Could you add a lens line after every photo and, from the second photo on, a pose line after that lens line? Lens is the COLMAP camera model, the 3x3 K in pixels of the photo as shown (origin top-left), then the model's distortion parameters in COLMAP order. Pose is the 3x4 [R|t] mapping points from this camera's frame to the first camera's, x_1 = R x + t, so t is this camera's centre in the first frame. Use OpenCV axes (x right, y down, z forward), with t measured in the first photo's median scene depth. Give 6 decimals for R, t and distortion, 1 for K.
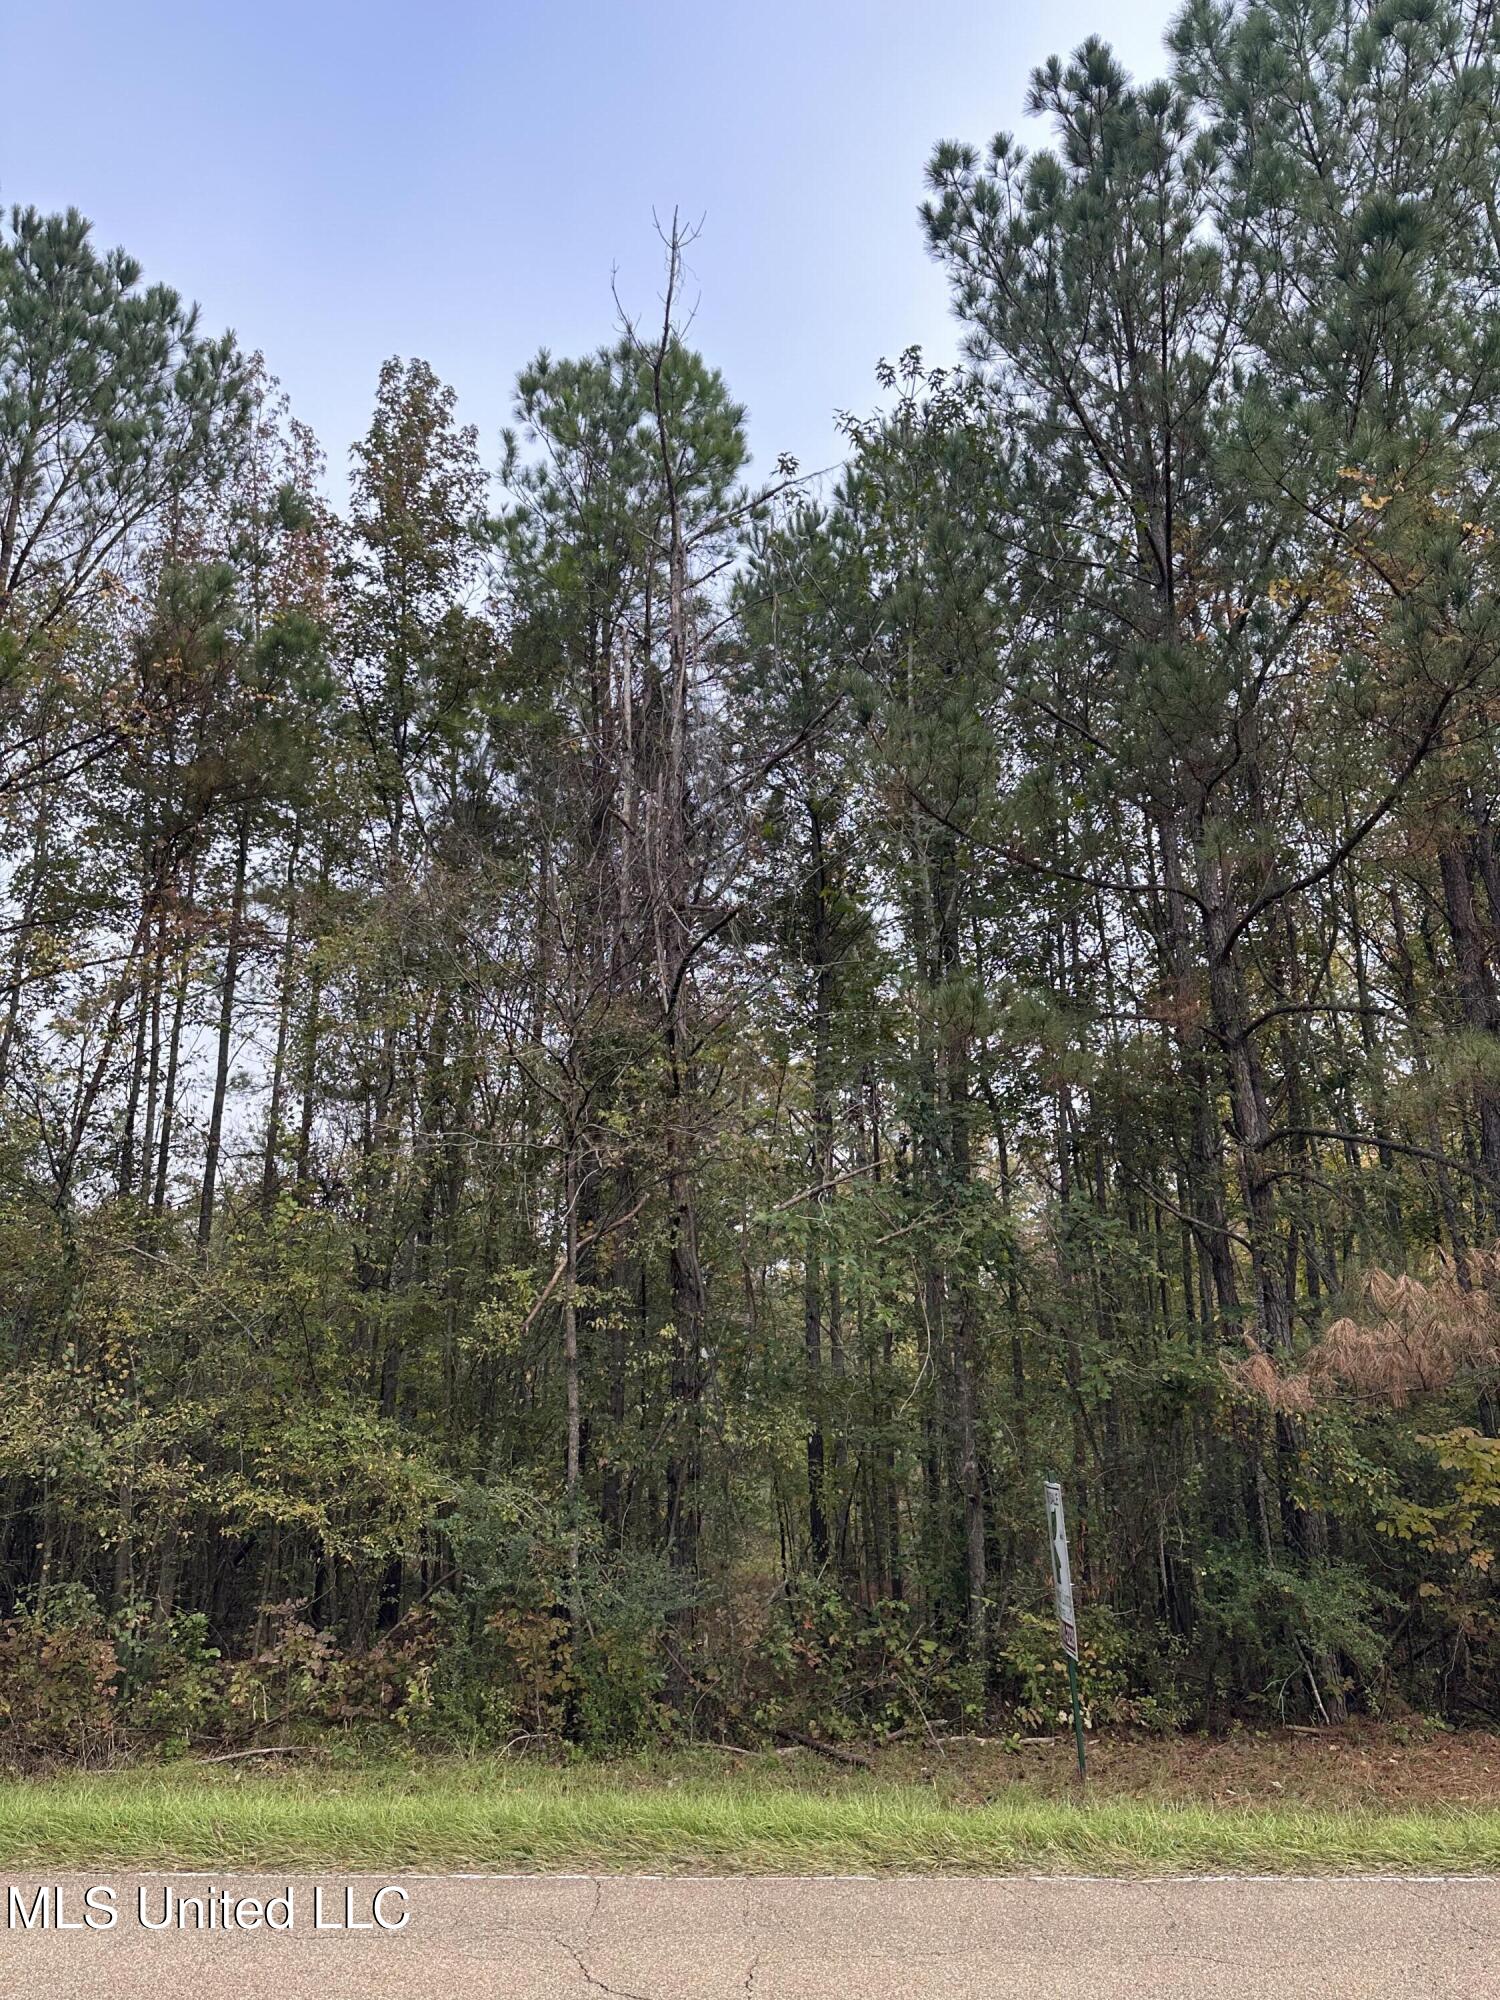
lens RADIAL K [[1392.1, 0, 748.6], [0, 1392.1, 986.7], [0, 0, 1]] dist [0.044430, -0.051135]
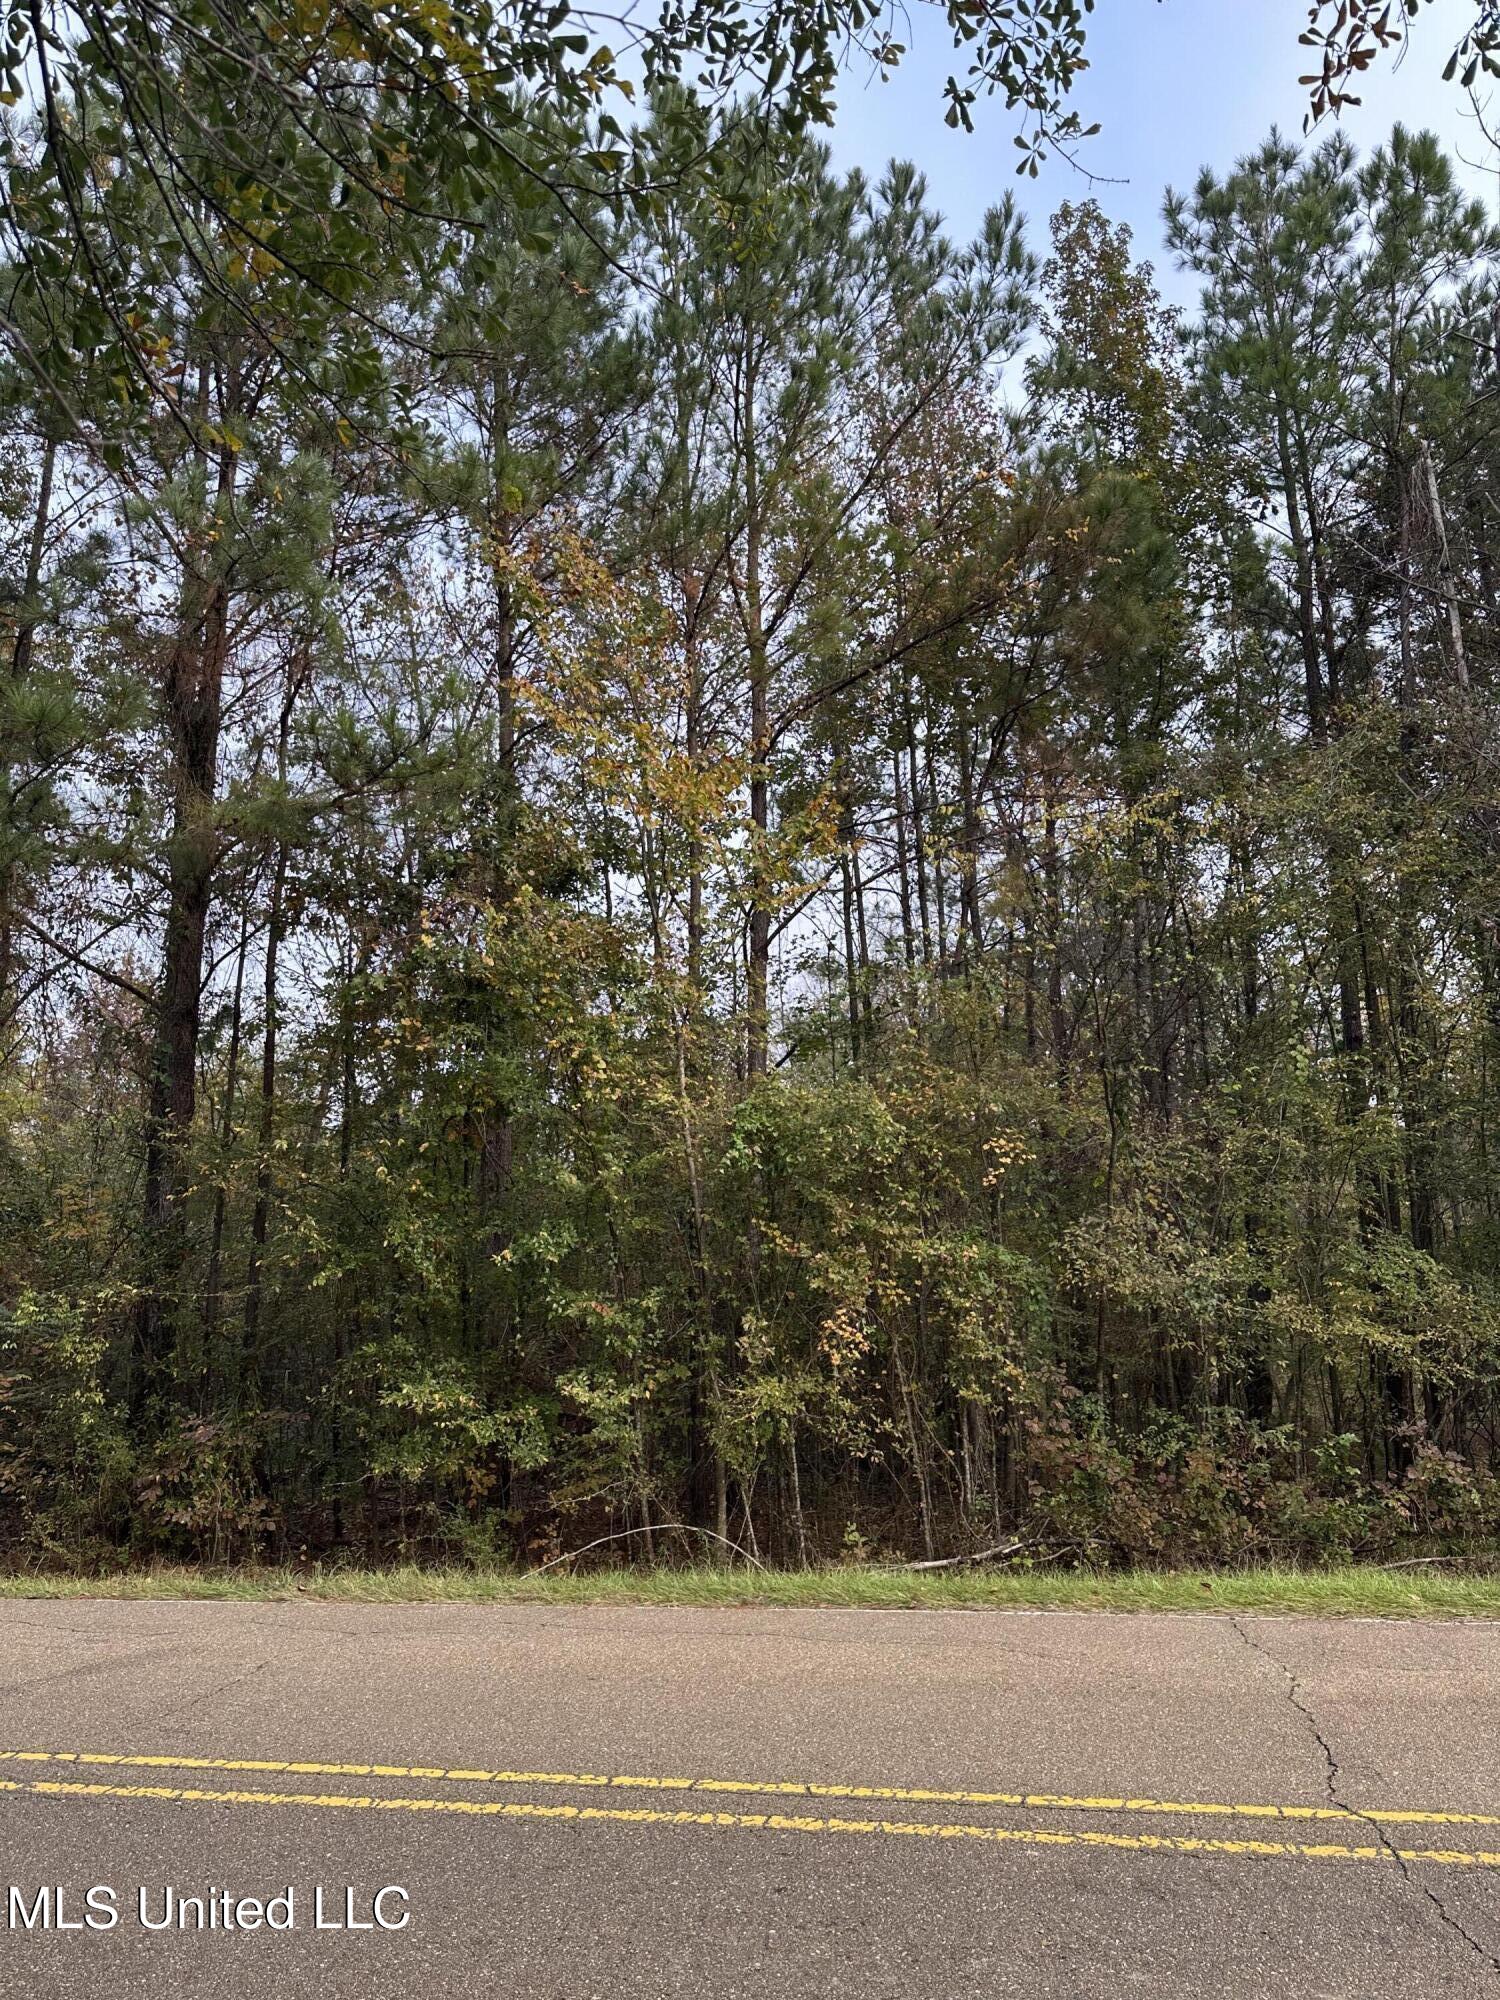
lens RADIAL K [[1392.1, 0, 755.3], [0, 1392.1, 984.6], [0, 0, 1]] dist [0.044430, -0.051135]
pose [[0.978822, -0.066389, -0.193649, -0.413906], [0.082620, 0.993604, 0.076976, -0.003555], [0.187300, -0.091346, 0.978046, -0.055337]]
